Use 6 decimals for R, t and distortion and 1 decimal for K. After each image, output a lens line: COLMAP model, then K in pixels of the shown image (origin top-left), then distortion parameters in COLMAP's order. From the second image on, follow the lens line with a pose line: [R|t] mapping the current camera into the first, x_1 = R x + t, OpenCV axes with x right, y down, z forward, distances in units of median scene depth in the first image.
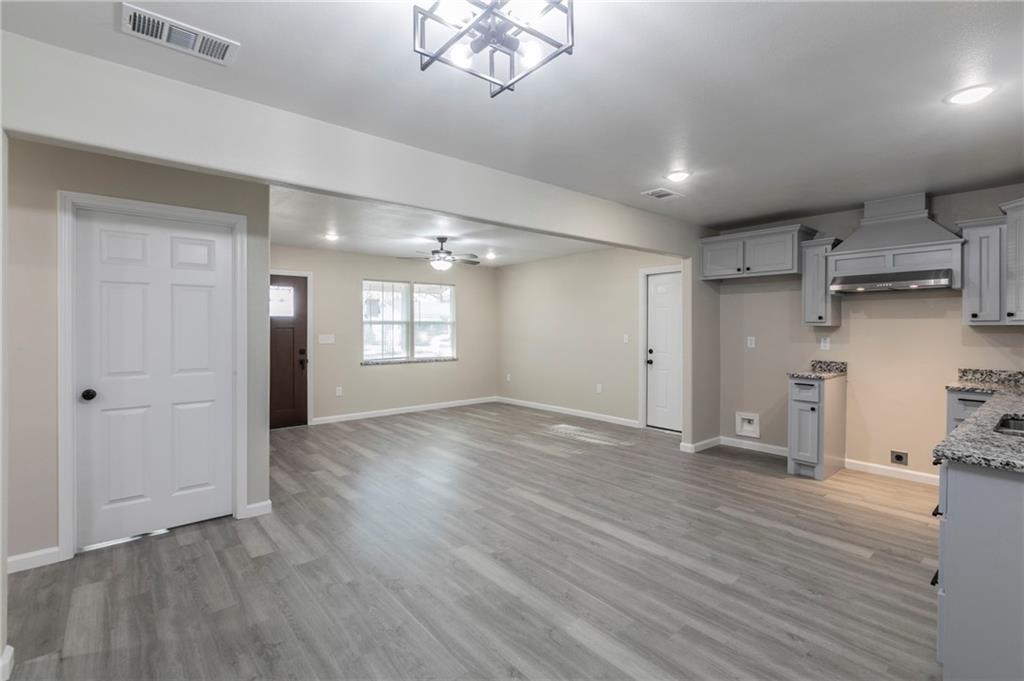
lens RADIAL K [[467.1, 0, 515.8], [0, 467.1, 328.0], [0, 0, 1]] dist [0.000530, 0.000214]
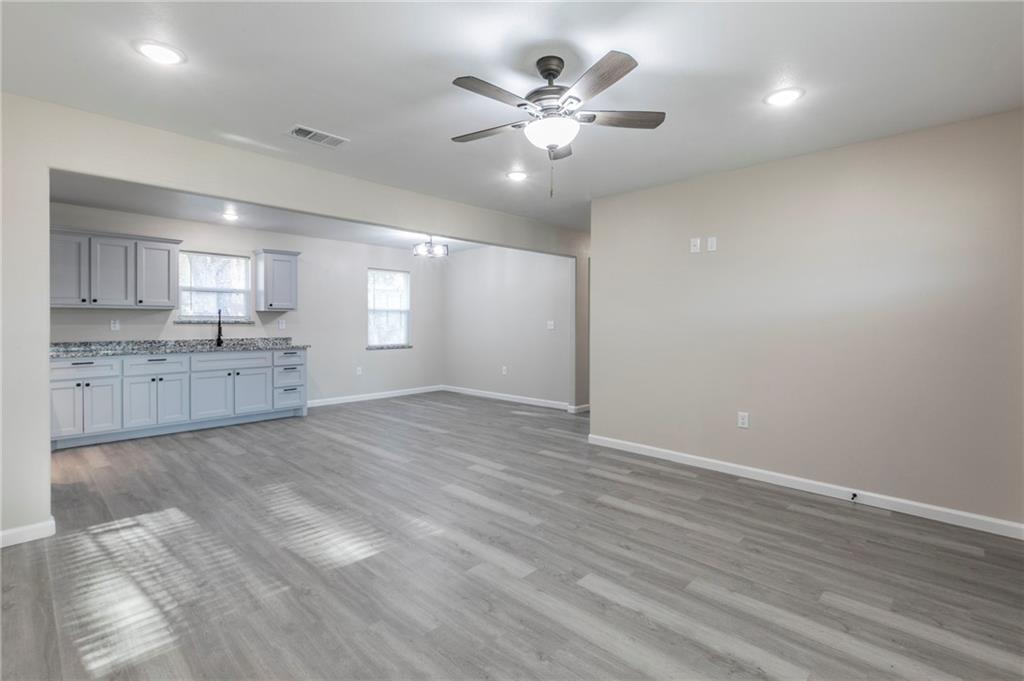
lens RADIAL K [[480.5, 0, 506.5], [0, 480.5, 322.9], [0, 0, 1]] dist [-0.000174, 0.000047]
pose [[-0.996035, -0.001024, -0.088953, -0.082566], [-0.001329, 0.999993, 0.003369, 0.018271], [0.088949, 0.003474, -0.996030, 1.292311]]
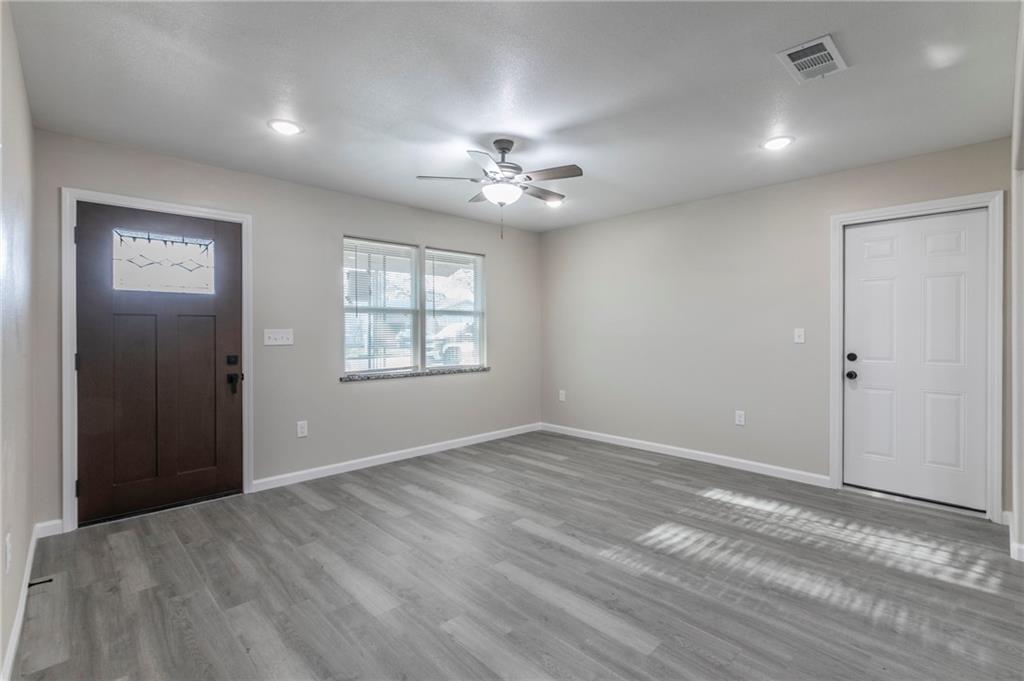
lens RADIAL K [[473.3, 0, 518.9], [0, 473.3, 333.7], [0, 0, 1]] dist [0.002612, 0.000347]
pose [[0.997829, -0.000778, 0.065849, -0.163891], [0.000283, 0.999972, 0.007535, 0.016404], [-0.065853, -0.007500, 0.997801, 0.436939]]
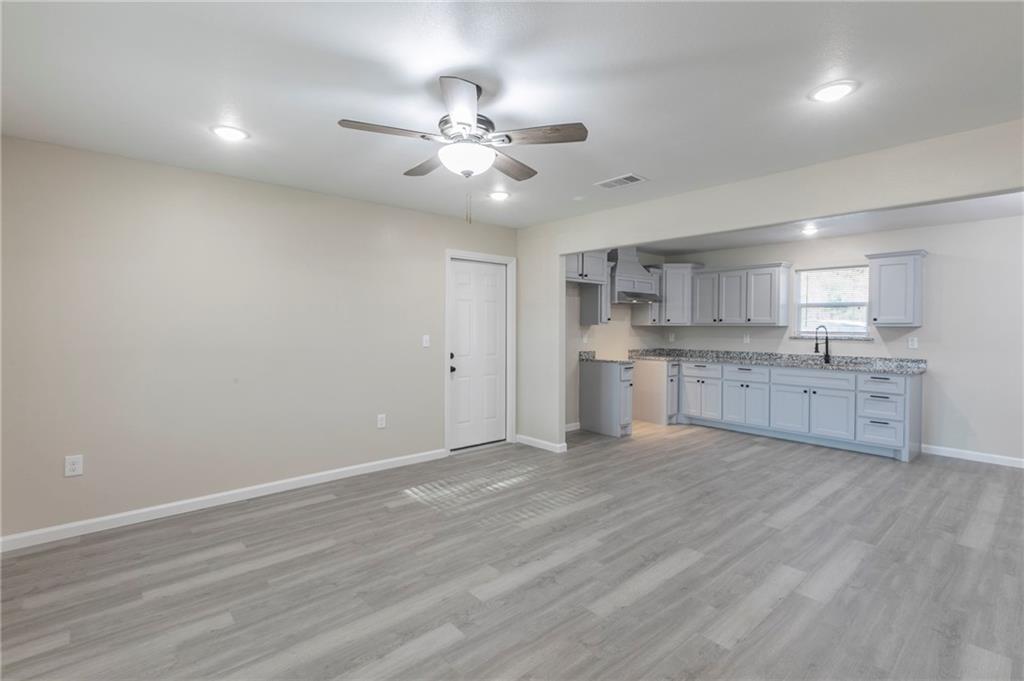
lens RADIAL K [[467.1, 0, 515.8], [0, 467.1, 328.0], [0, 0, 1]] dist [0.000530, 0.000214]
pose [[-0.008417, -0.002549, 0.999961, -0.501819], [-0.003862, 0.999989, 0.002517, 0.000764], [-0.999957, -0.003840, -0.008427, 0.896378]]
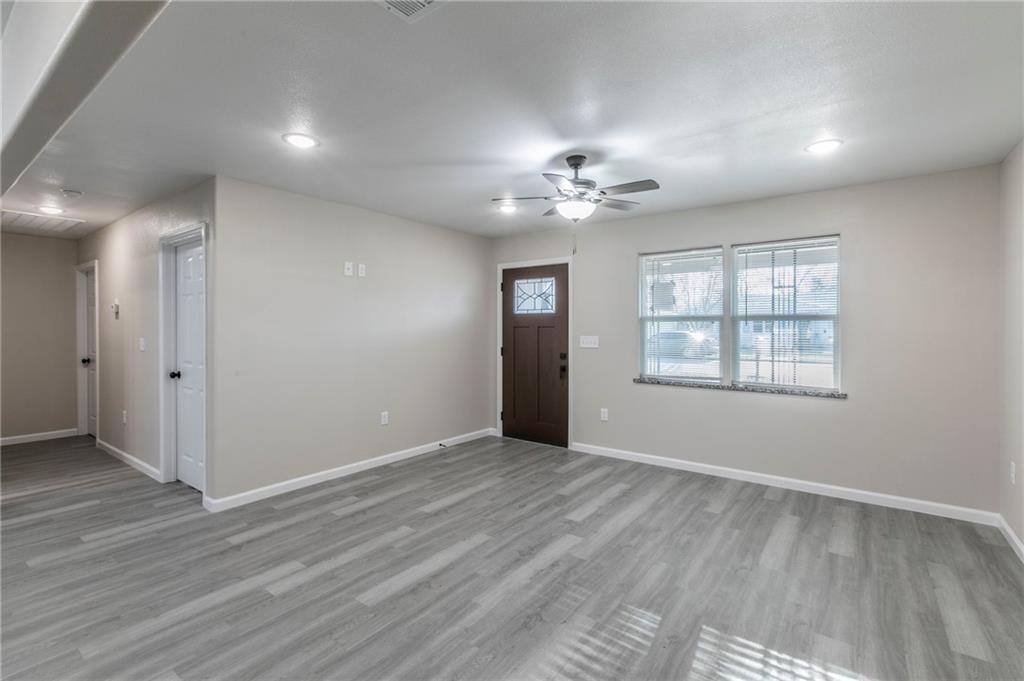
lens RADIAL K [[467.1, 0, 515.8], [0, 467.1, 328.0], [0, 0, 1]] dist [0.000530, 0.000214]
pose [[0.223428, 0.006412, -0.974699, 0.319363], [0.000850, 0.999977, 0.006773, -0.003737], [0.974720, -0.002342, 0.223417, 0.757481]]
